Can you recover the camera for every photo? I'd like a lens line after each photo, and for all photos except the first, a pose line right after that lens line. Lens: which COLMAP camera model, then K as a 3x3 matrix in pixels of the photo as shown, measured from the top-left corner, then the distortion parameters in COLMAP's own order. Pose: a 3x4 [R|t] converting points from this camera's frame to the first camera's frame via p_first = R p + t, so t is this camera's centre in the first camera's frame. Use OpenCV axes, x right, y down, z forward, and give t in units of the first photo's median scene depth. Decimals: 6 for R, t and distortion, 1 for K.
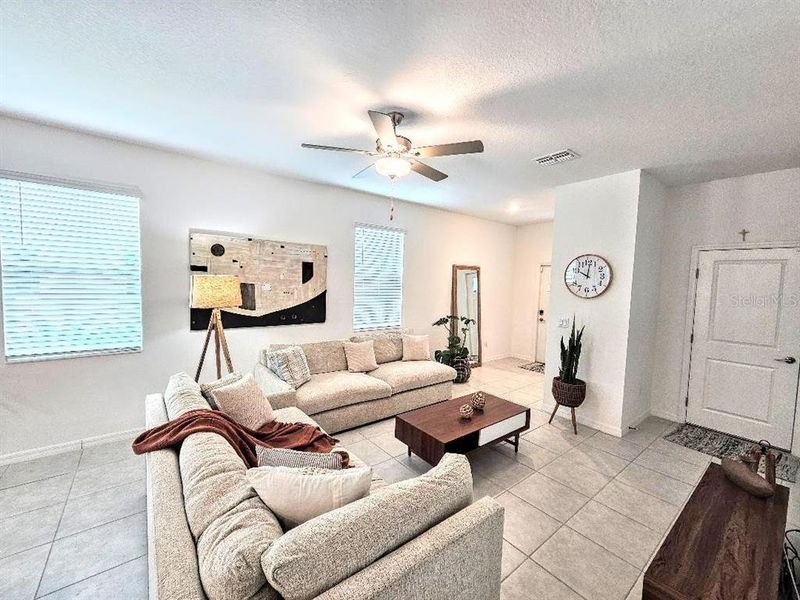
lens RADIAL K [[327.5, 0, 400.0], [0, 327.5, 300.0], [0, 0, 1]] dist [0.000650, -0.000032]
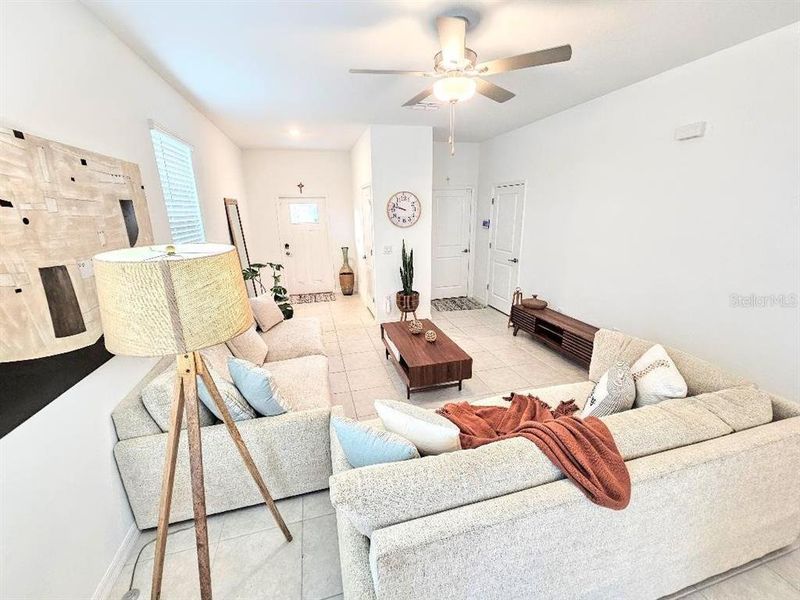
lens RADIAL K [[327.5, 0, 400.0], [0, 327.5, 300.0], [0, 0, 1]] dist [0.000650, -0.000032]
pose [[0.389254, -0.279798, 0.877607, -0.623551], [0.082161, 0.959499, 0.269464, -0.078632], [-0.917459, -0.032785, 0.396478, 0.497386]]
